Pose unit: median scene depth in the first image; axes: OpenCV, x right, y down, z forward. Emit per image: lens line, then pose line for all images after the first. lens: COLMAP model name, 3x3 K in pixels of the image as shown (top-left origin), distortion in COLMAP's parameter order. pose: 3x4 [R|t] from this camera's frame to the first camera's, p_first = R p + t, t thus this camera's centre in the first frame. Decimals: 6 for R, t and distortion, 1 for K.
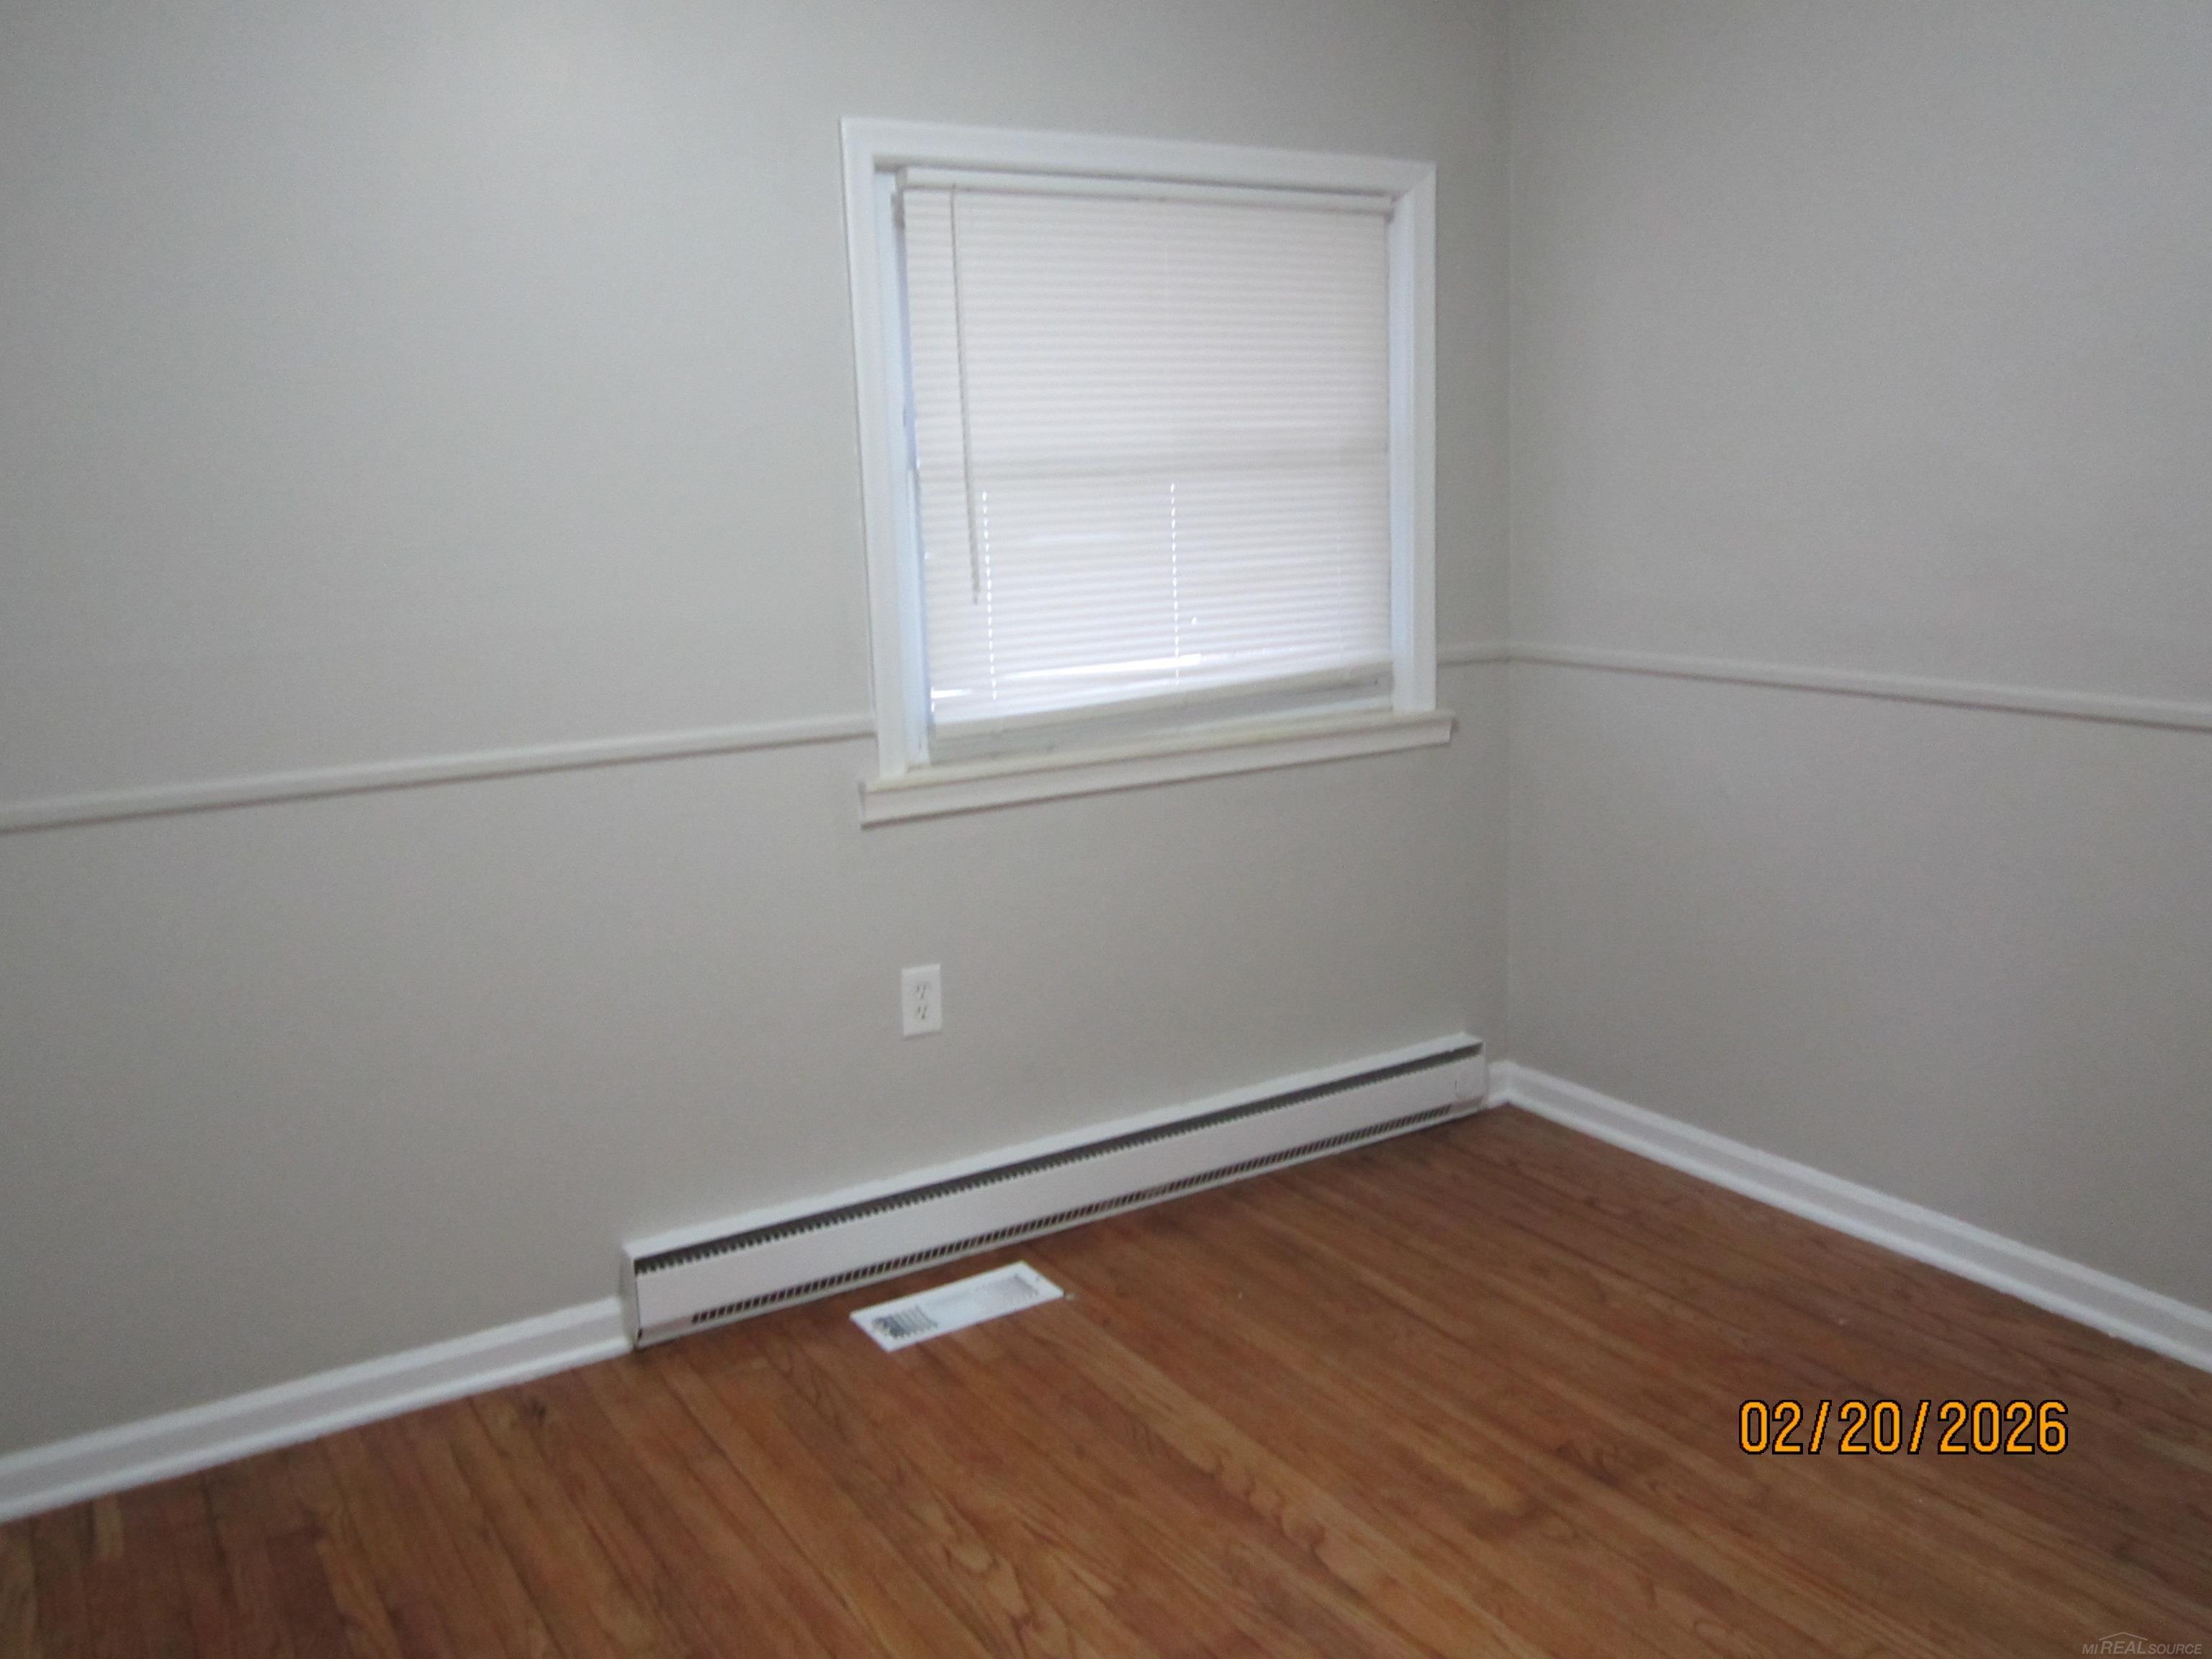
lens RADIAL K [[1849.2, 0, 1106.0], [0, 1849.2, 822.1], [0, 0, 1]] dist [-0.040947, 0.014350]
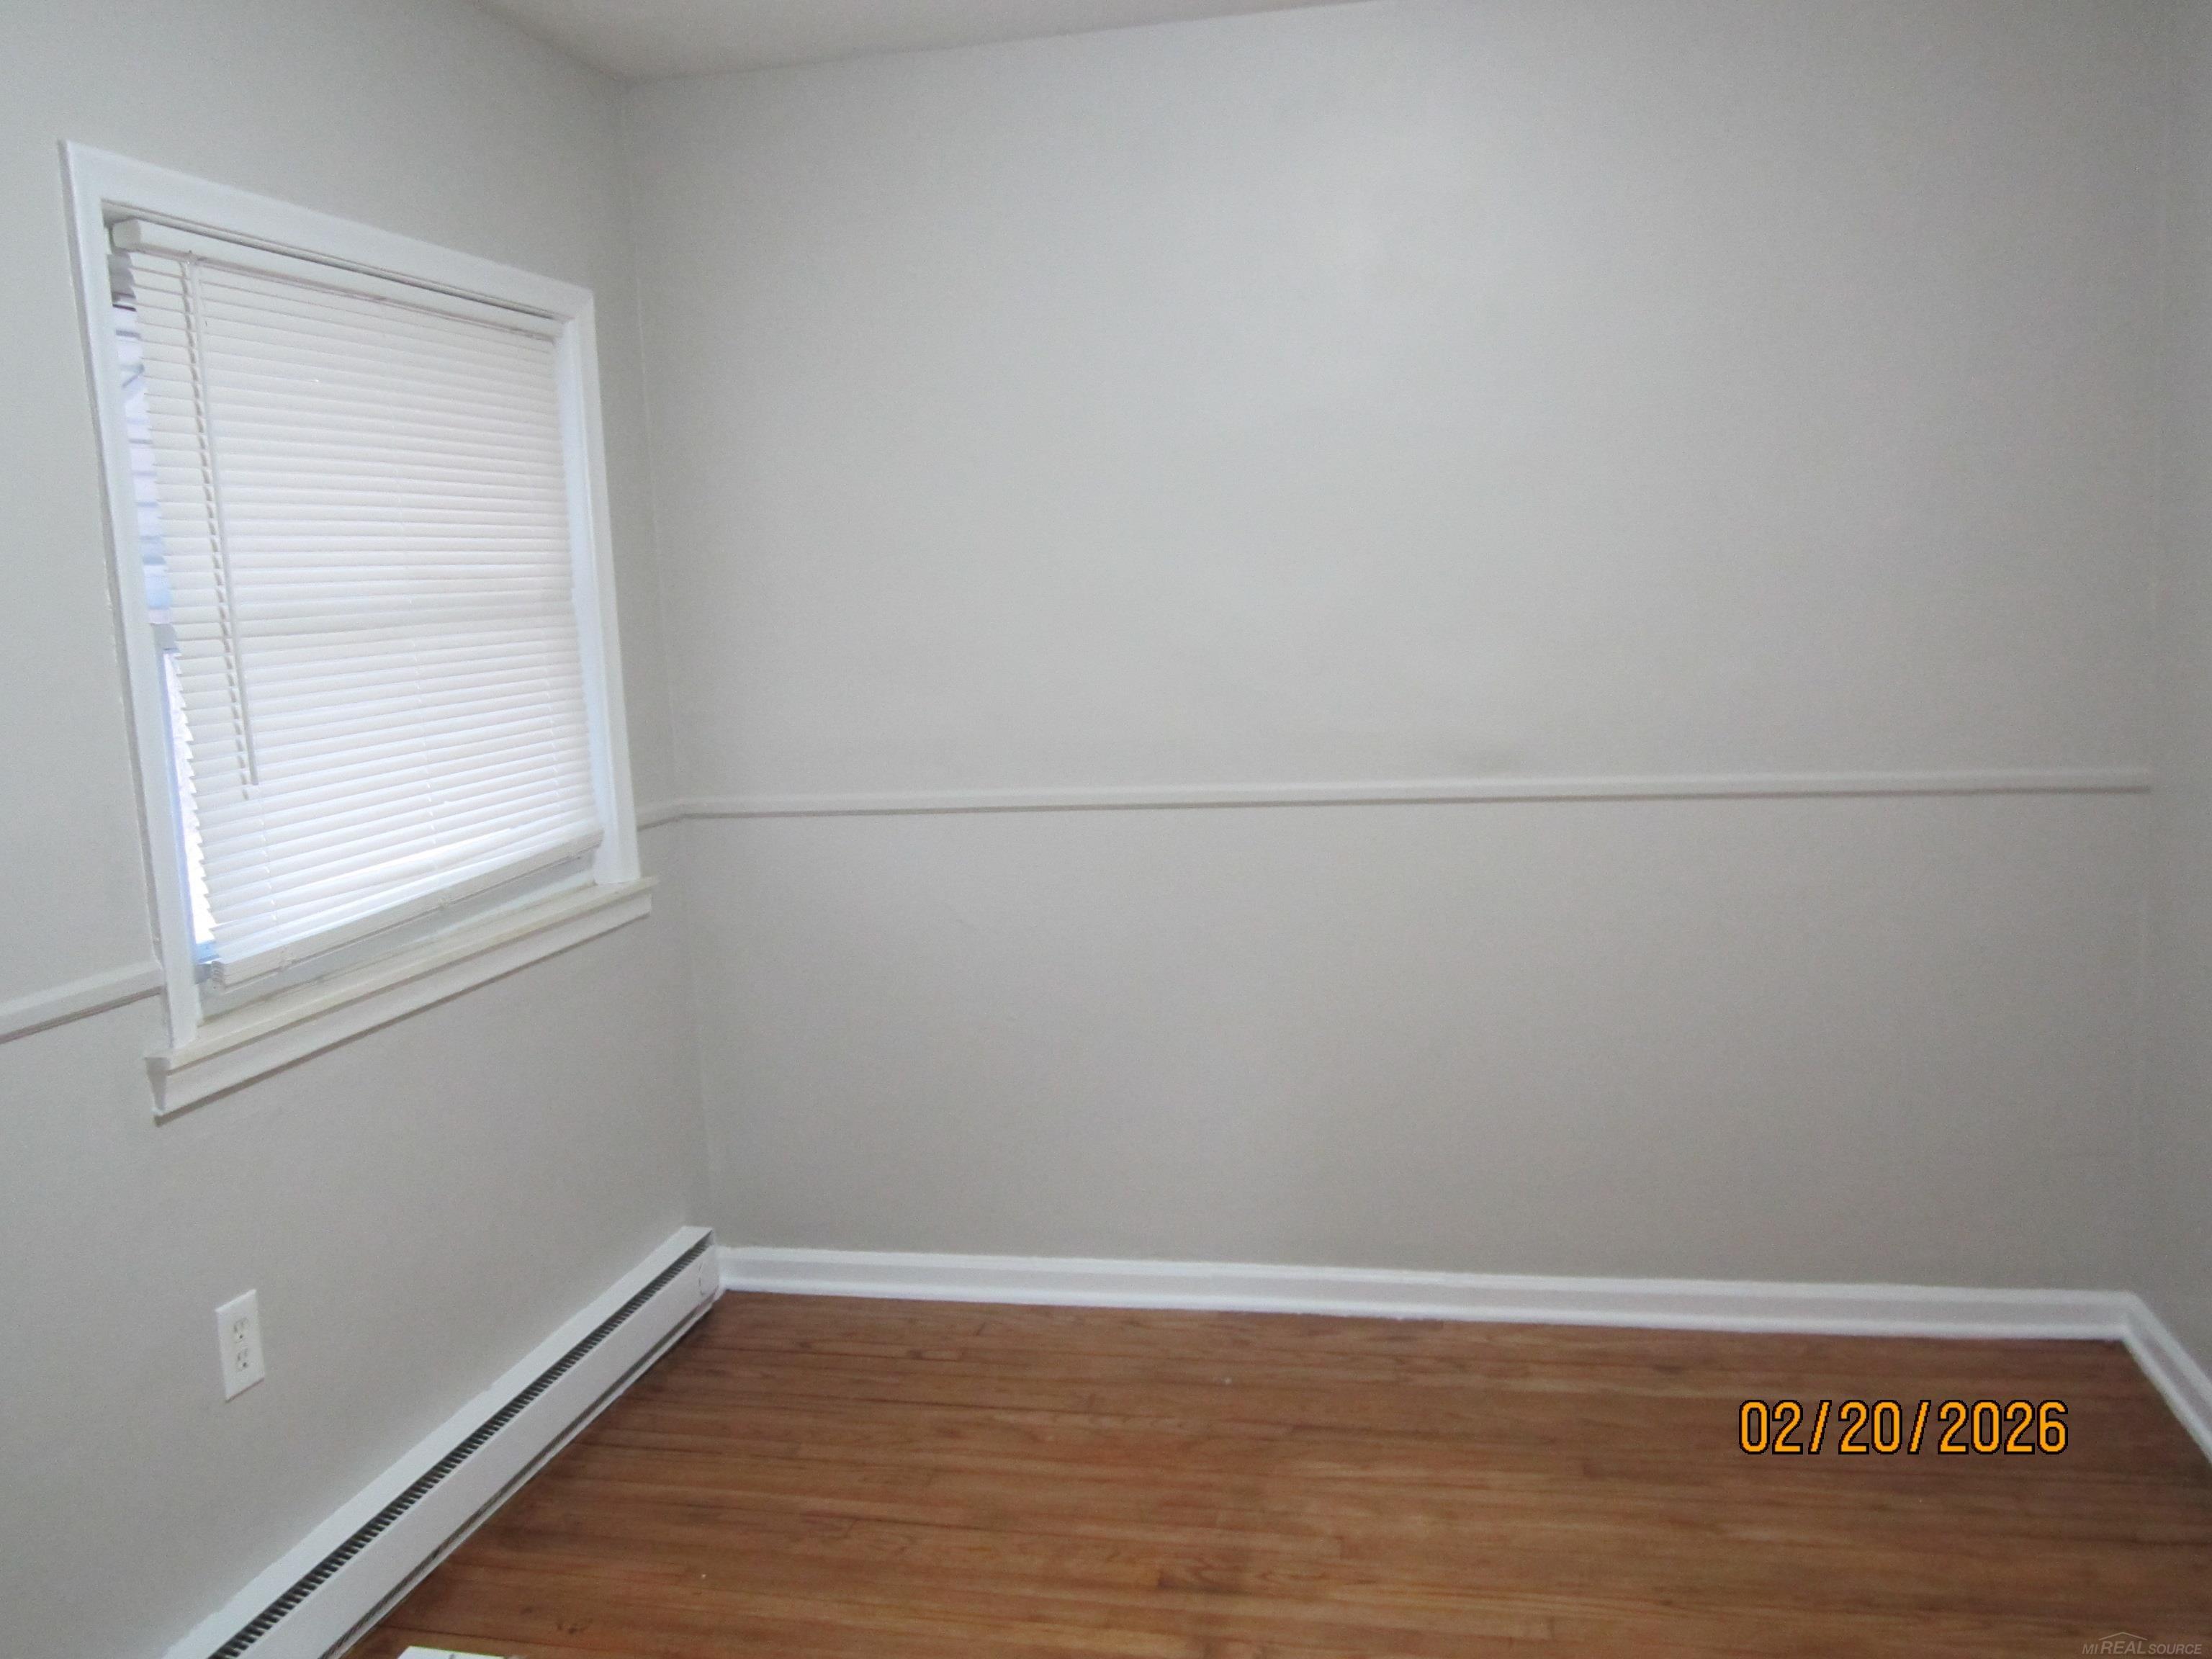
lens RADIAL K [[1849.2, 0, 1106.0], [0, 1849.2, 822.1], [0, 0, 1]] dist [-0.040947, 0.014350]
pose [[0.698934, -0.098342, 0.708392, -0.364029], [0.163079, 0.986322, -0.023977, -0.034770], [-0.696345, 0.132283, 0.705411, 0.232586]]
